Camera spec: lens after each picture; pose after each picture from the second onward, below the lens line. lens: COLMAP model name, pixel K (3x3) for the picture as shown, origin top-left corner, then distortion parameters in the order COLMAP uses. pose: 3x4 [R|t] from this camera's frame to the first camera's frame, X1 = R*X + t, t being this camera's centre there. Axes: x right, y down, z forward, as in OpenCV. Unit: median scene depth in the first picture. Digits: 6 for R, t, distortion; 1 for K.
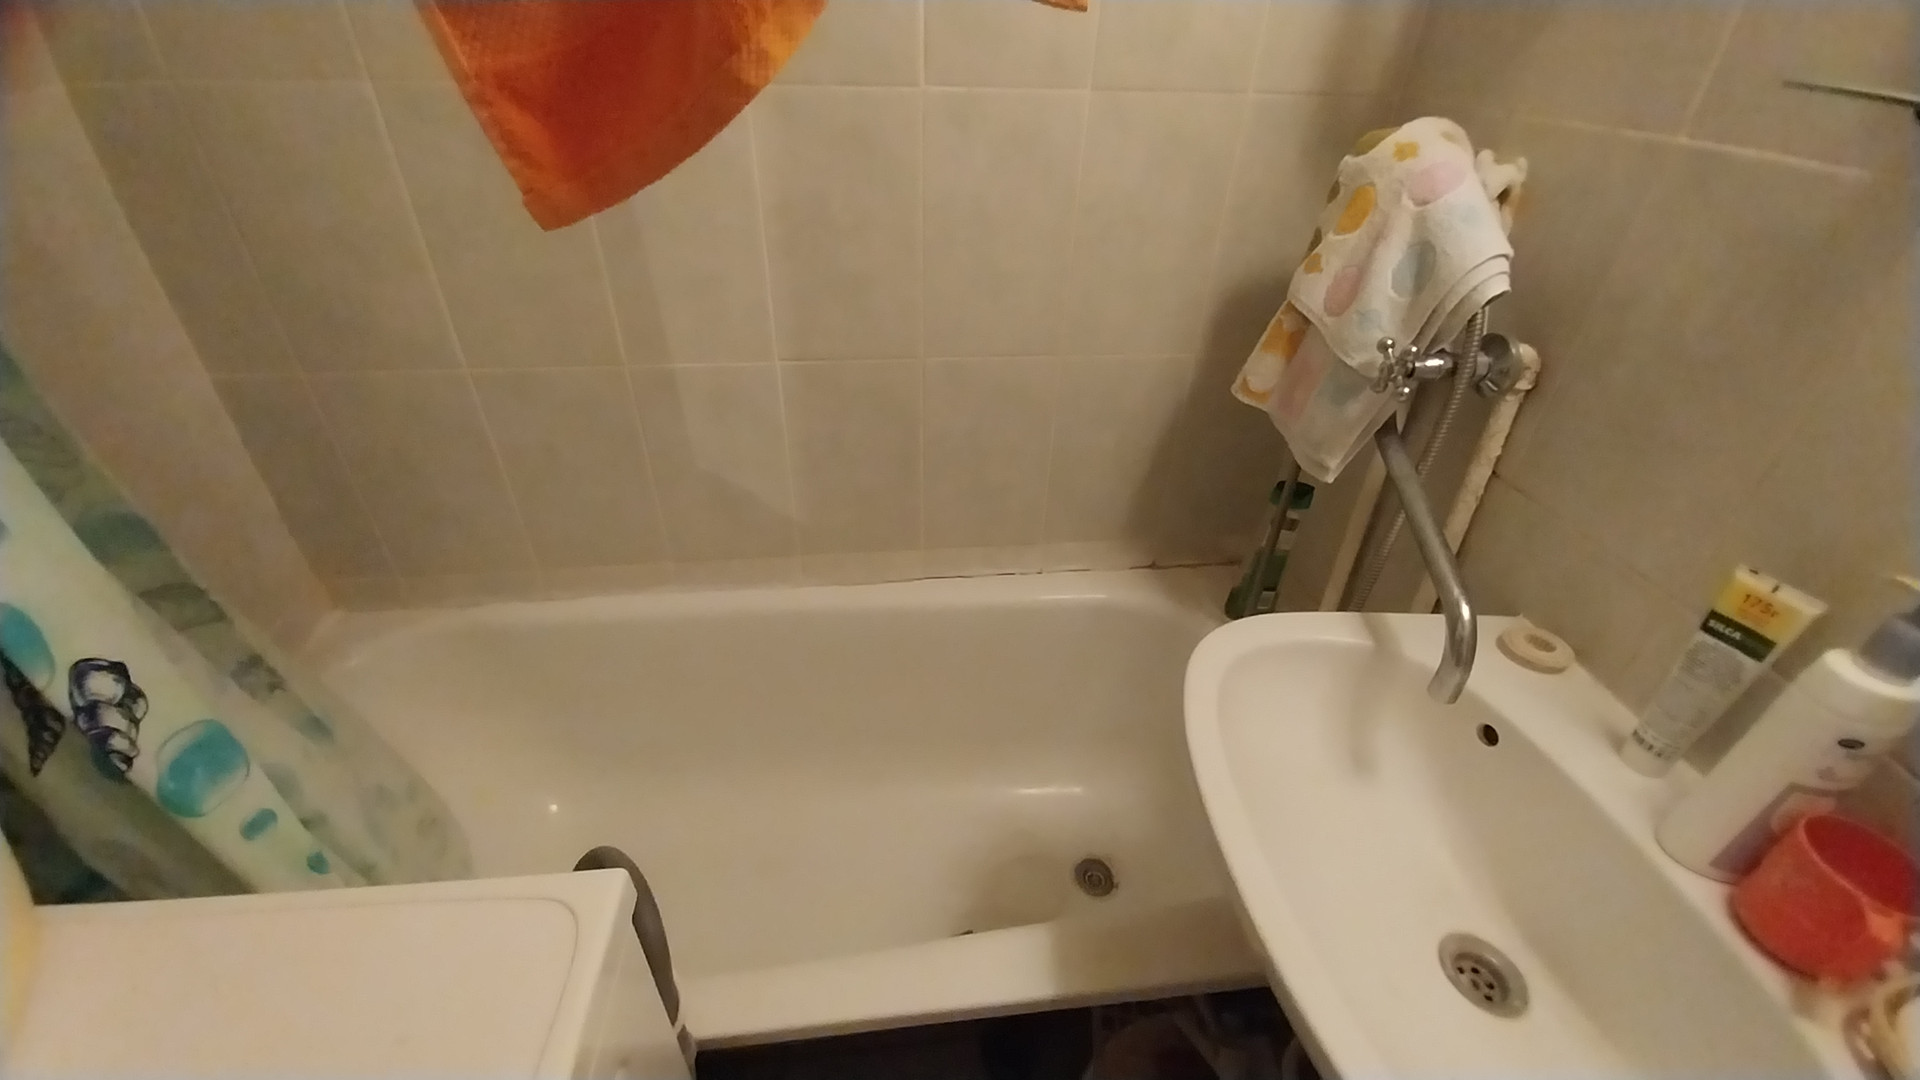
lens RADIAL K [[753.8, 0, 951.7], [0, 753.8, 550.7], [0, 0, 1]] dist [-0.017739, -0.003933]
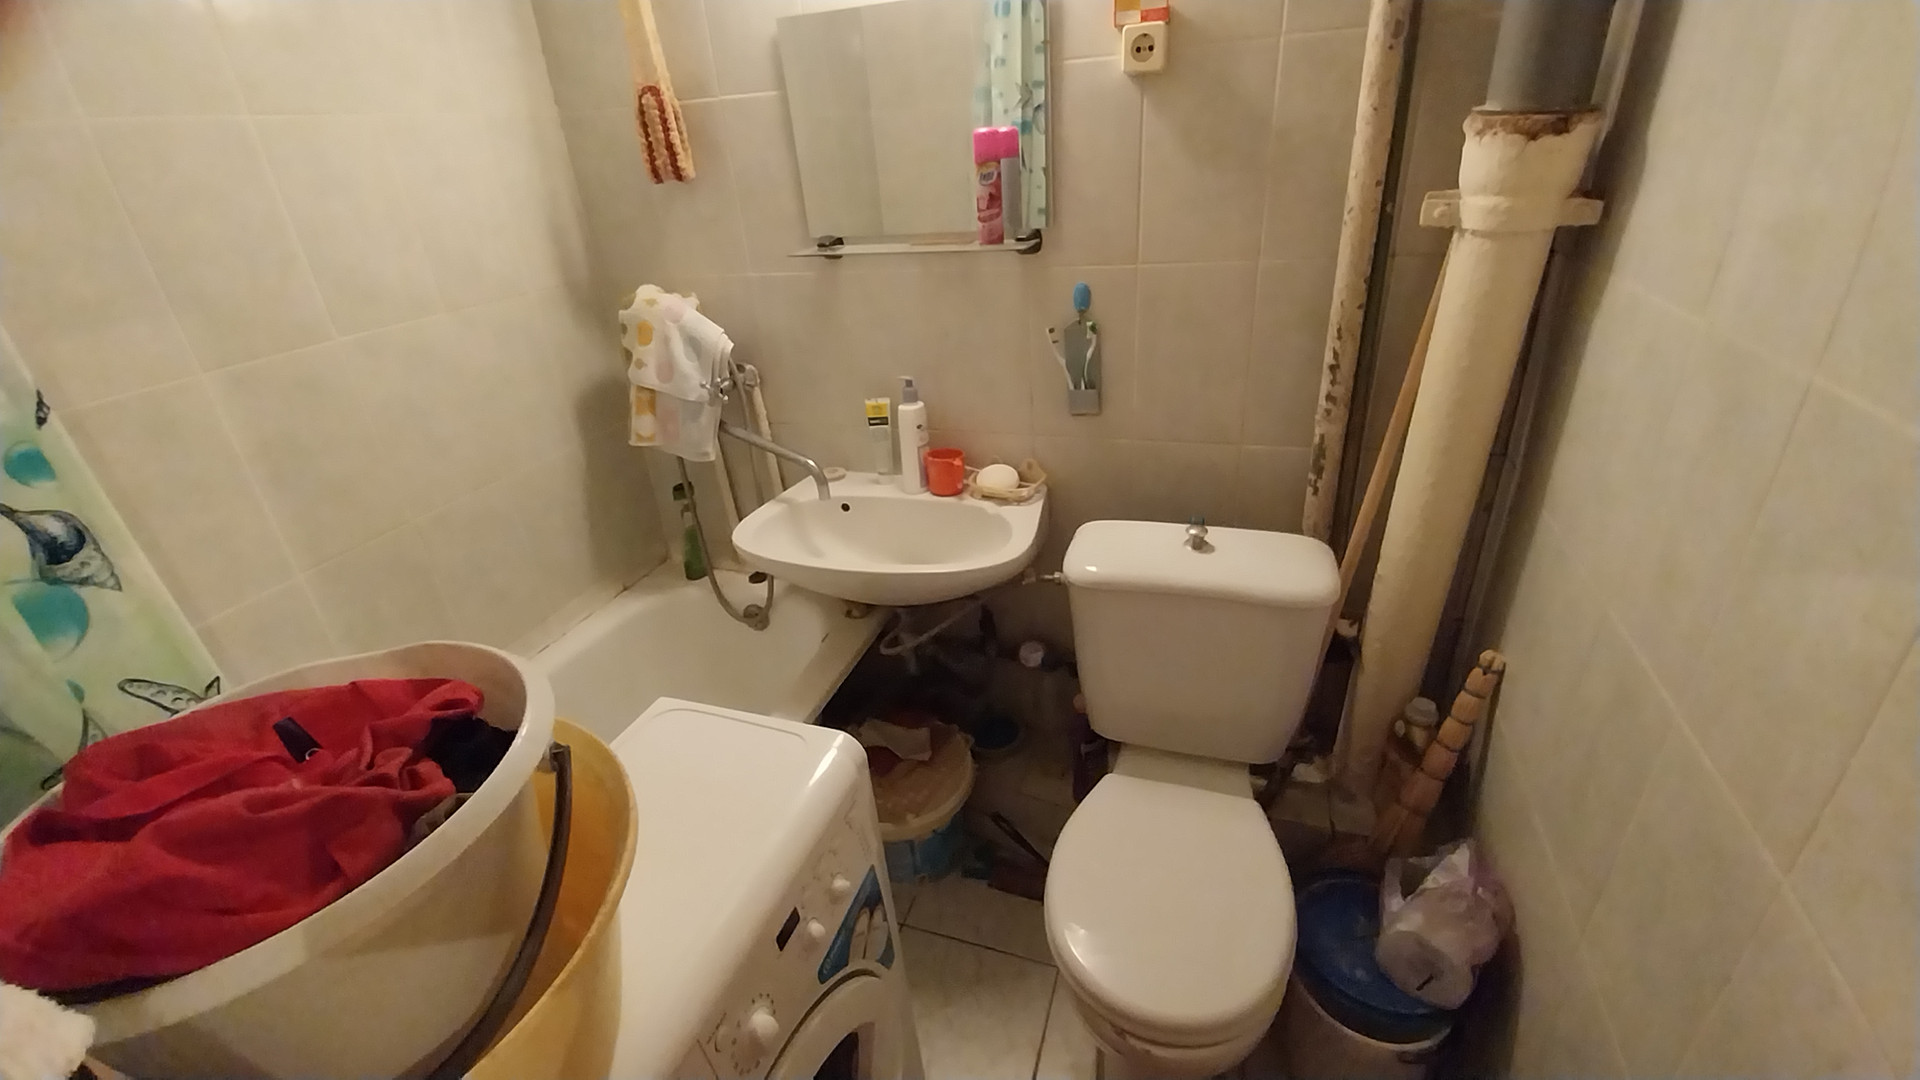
lens RADIAL K [[753.8, 0, 968.4], [0, 753.8, 538.5], [0, 0, 1]] dist [-0.017739, -0.003933]
pose [[0.413891, -0.457377, 0.787084, -0.962836], [0.575392, 0.801441, 0.163147, 0.152978], [-0.705420, 0.385357, 0.594880, -0.599834]]
